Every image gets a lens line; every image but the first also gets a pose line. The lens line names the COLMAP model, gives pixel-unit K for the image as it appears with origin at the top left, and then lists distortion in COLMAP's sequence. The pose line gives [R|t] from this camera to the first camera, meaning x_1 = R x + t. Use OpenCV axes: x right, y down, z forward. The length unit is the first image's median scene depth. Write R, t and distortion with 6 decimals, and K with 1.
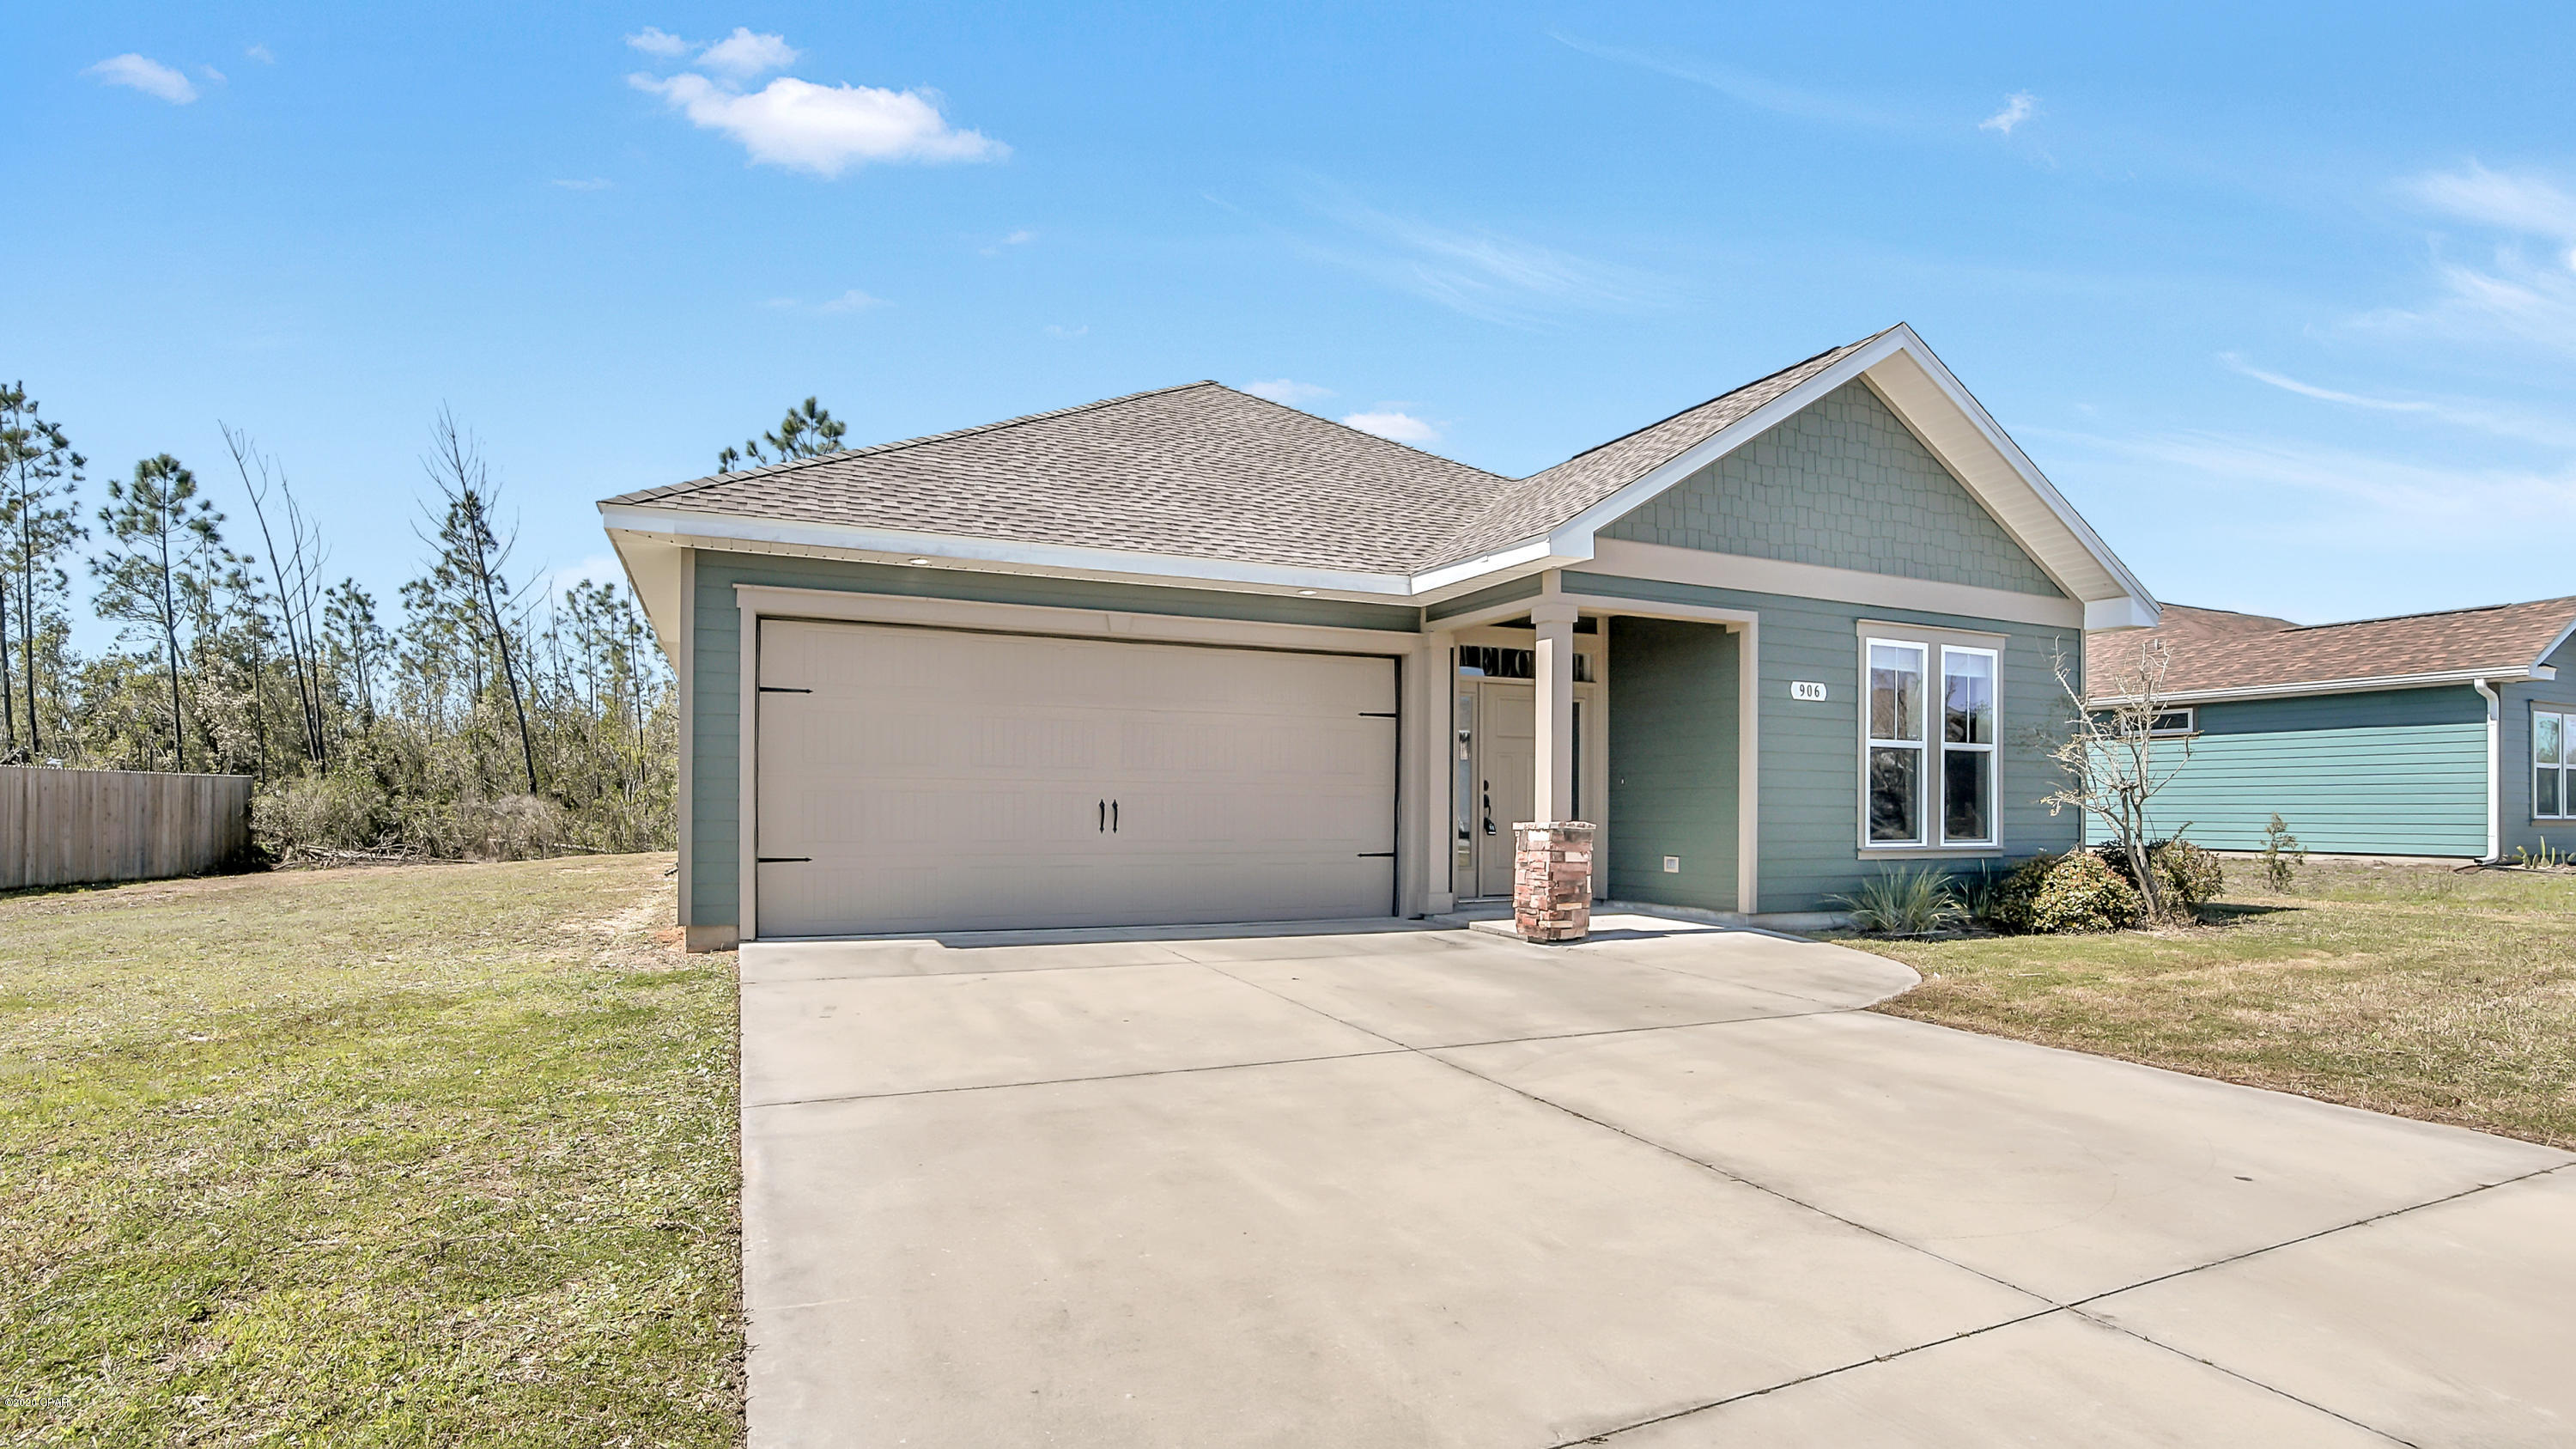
lens RADIAL K [[1153.5, 0, 1228.7], [0, 1153.5, 787.0], [0, 0, 1]] dist [-0.009118, 0.001194]
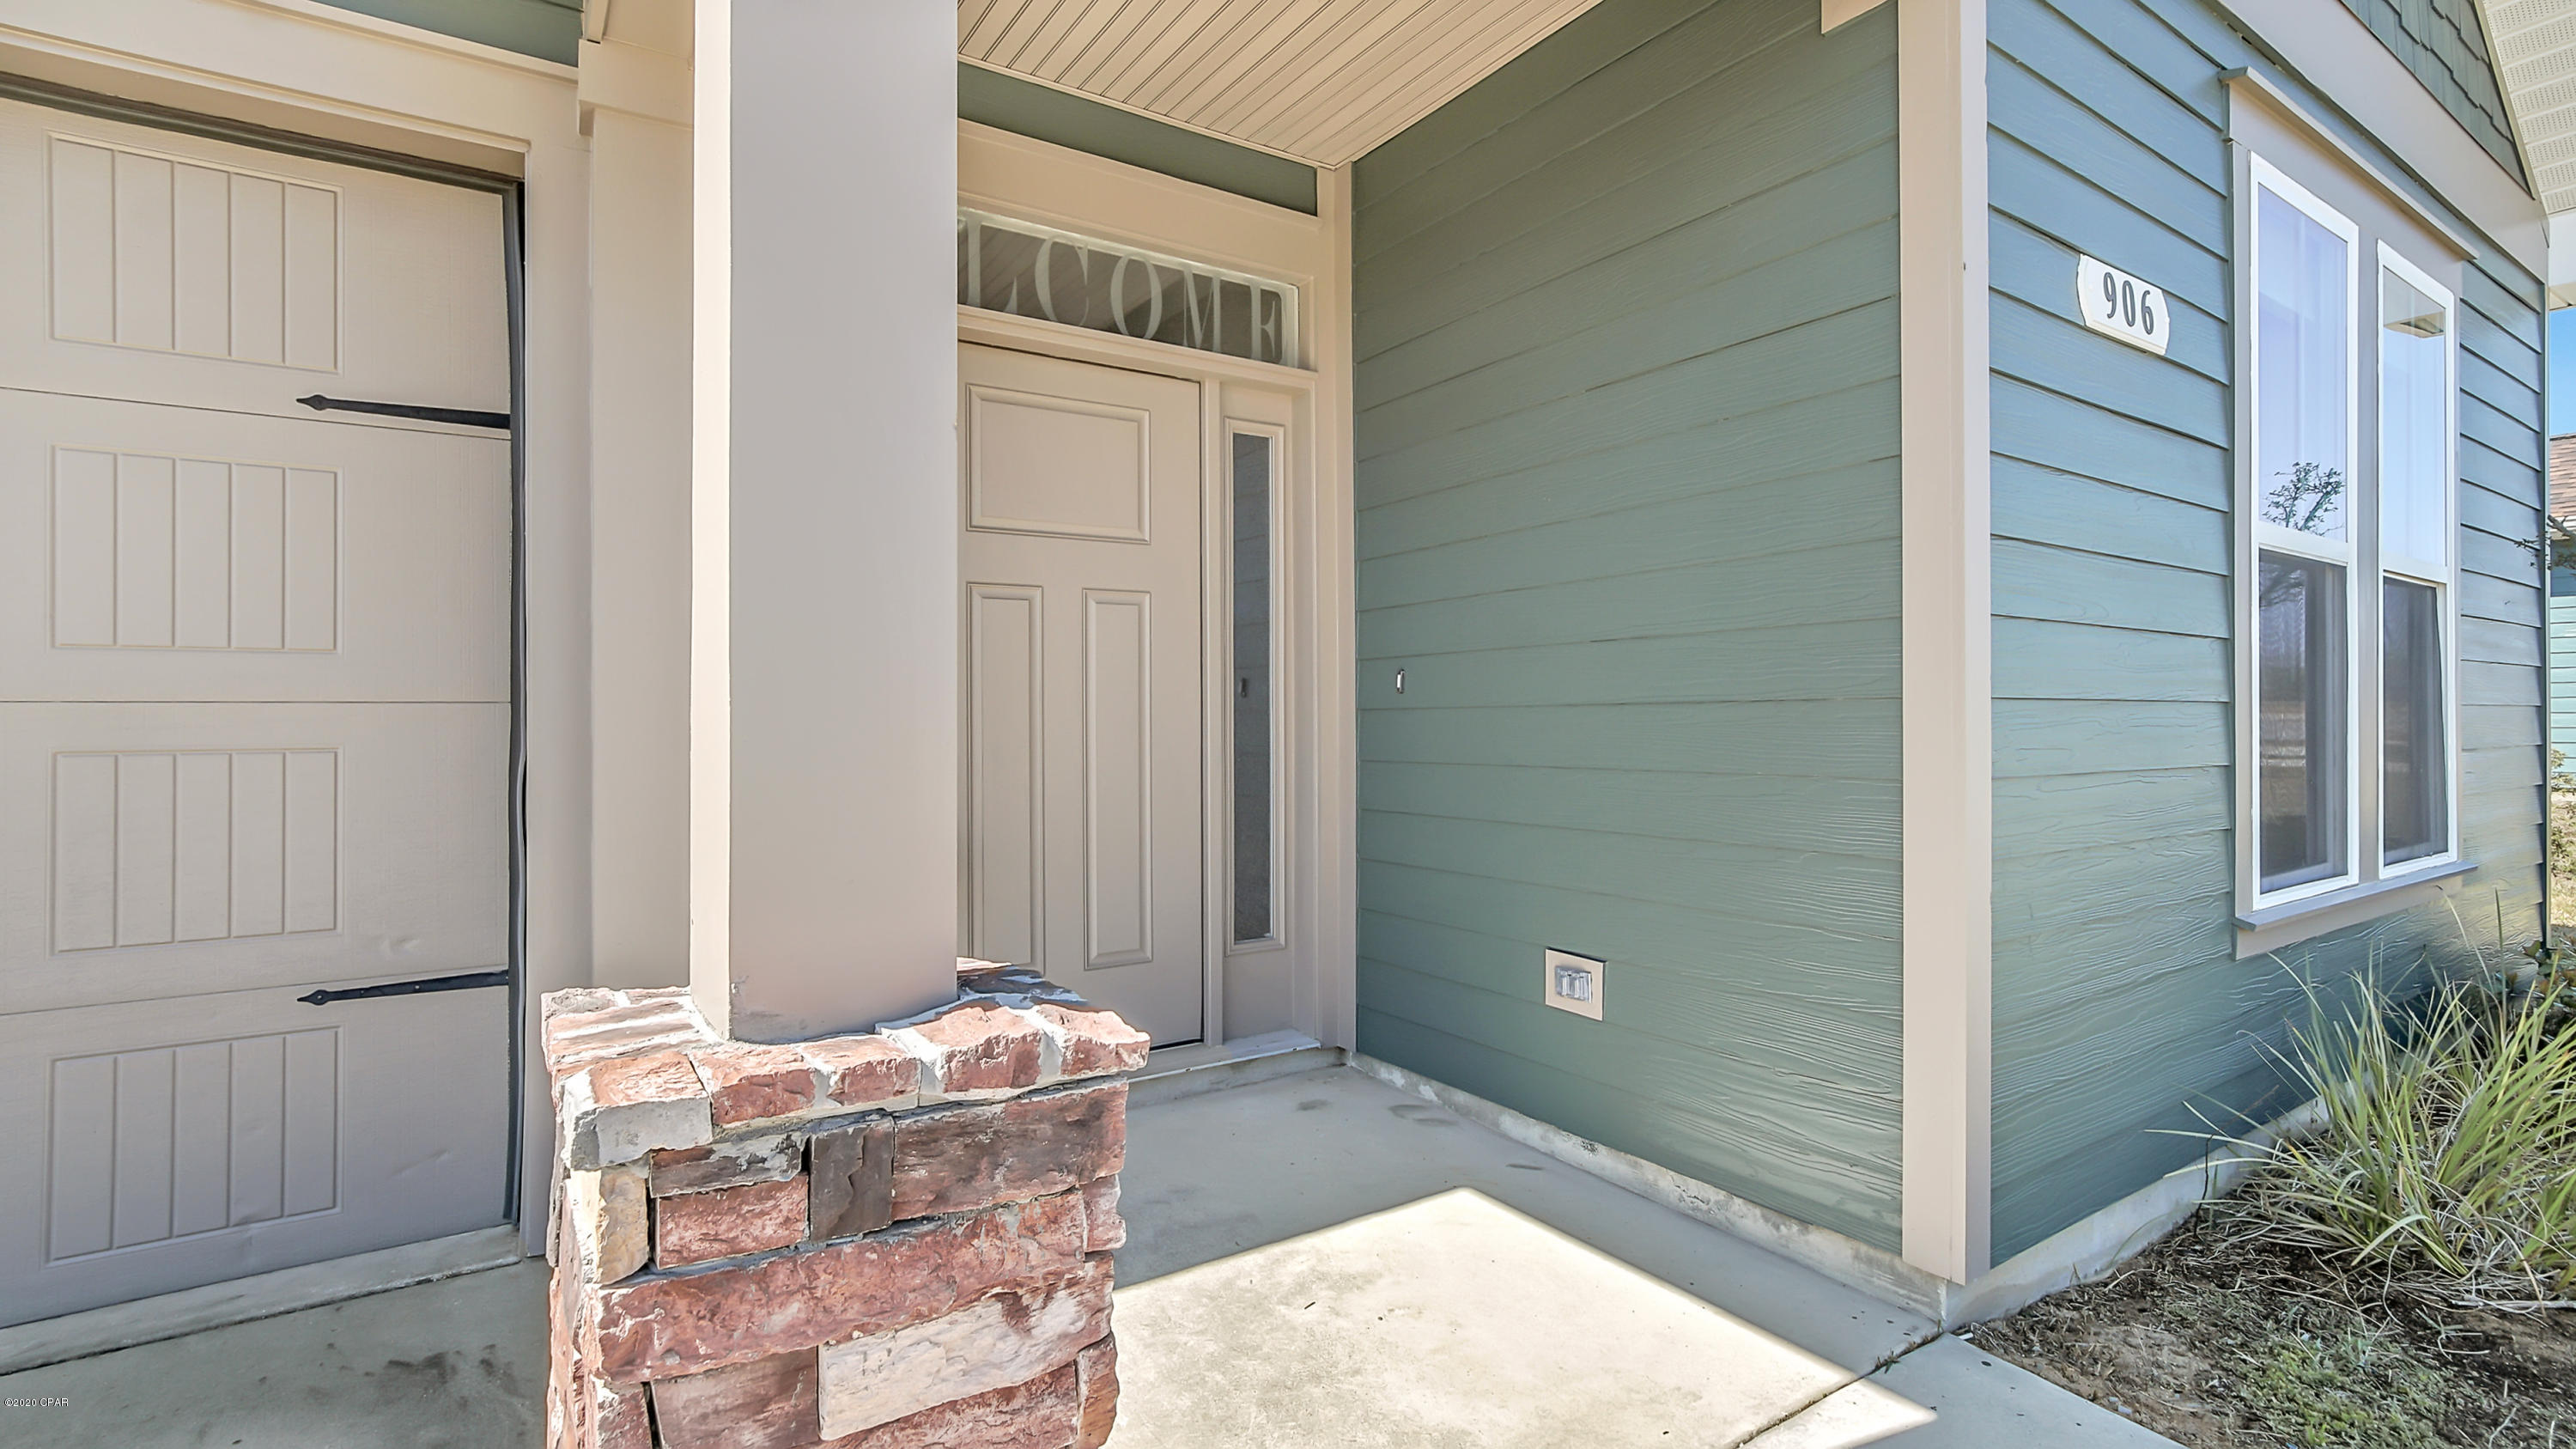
lens RADIAL K [[1153.5, 0, 1220.8], [0, 1153.5, 707.0], [0, 0, 1]] dist [-0.009118, 0.001194]
pose [[0.986733, -0.010864, 0.161986, 0.270167], [0.009191, 0.999896, 0.011073, -0.001358], [-0.162090, -0.009438, 0.986731, 0.775777]]
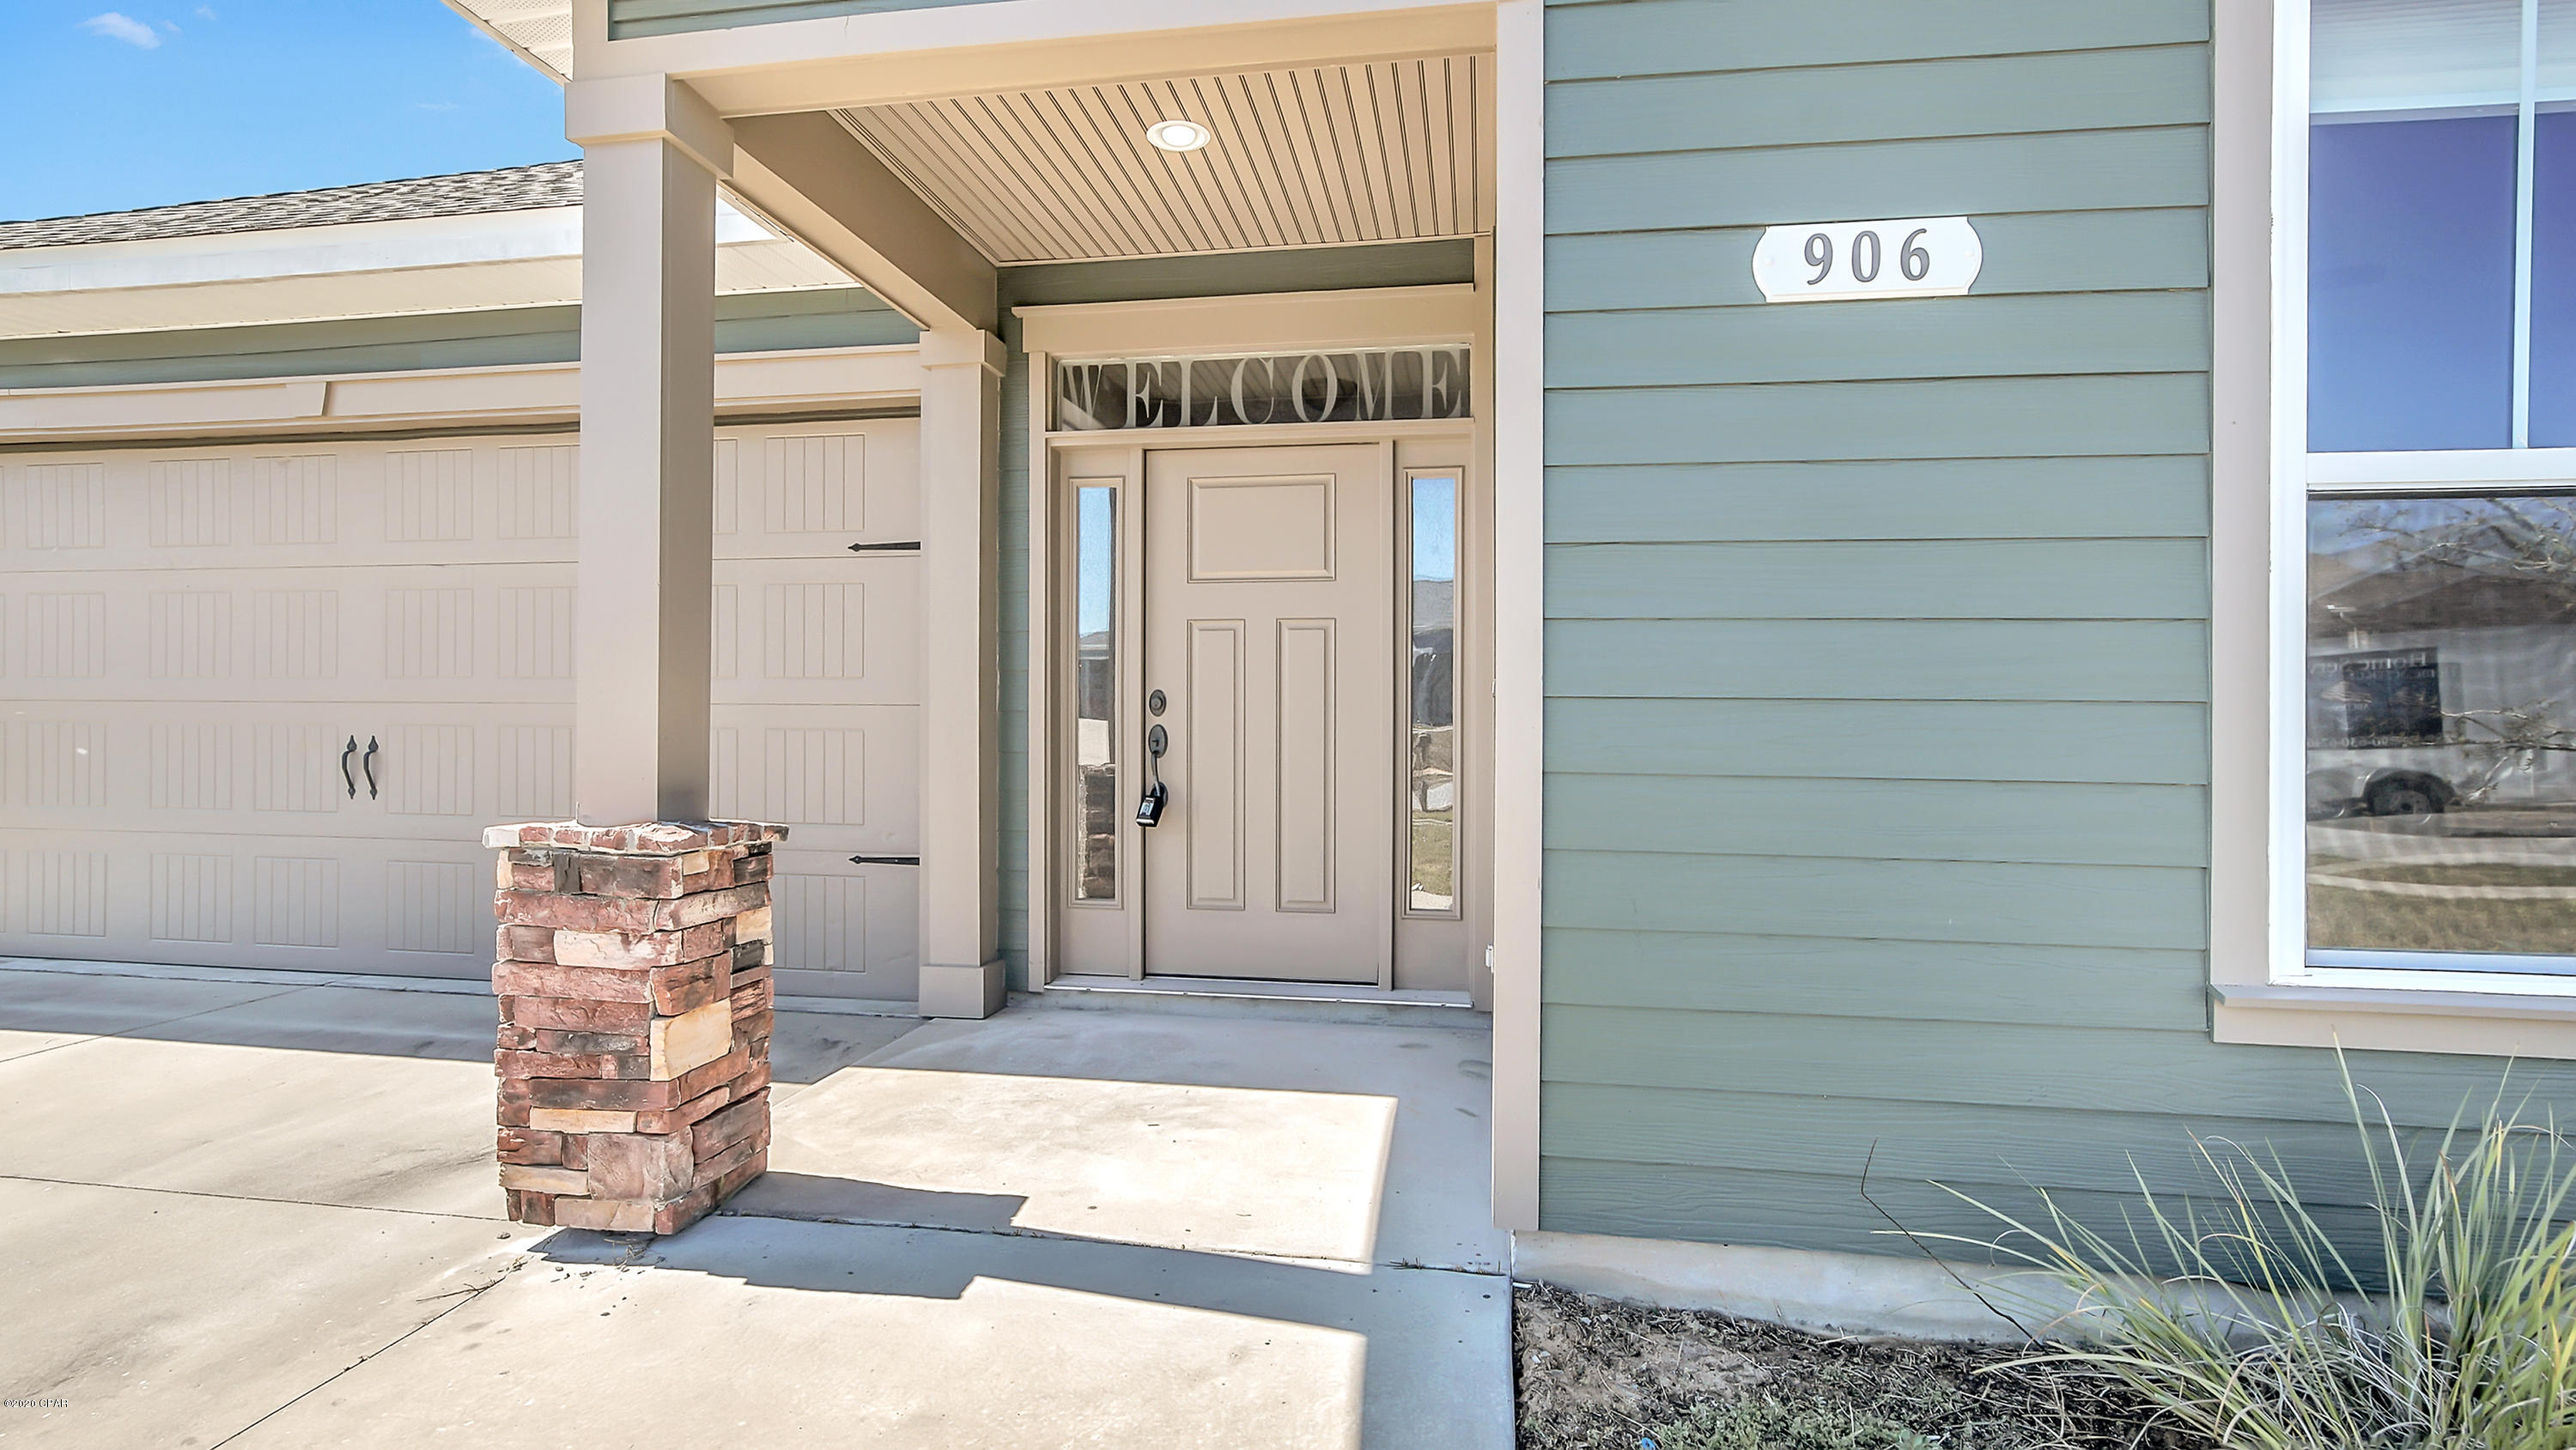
lens RADIAL K [[1153.2, 0, 1272.4], [0, 1153.2, 707.8], [0, 0, 1]] dist [-0.009118, 0.001194]
pose [[0.847168, -0.009883, -0.531232, 0.517083], [0.009204, 0.999950, -0.003925, 0.003241], [0.531245, -0.001565, 0.847217, 0.739822]]
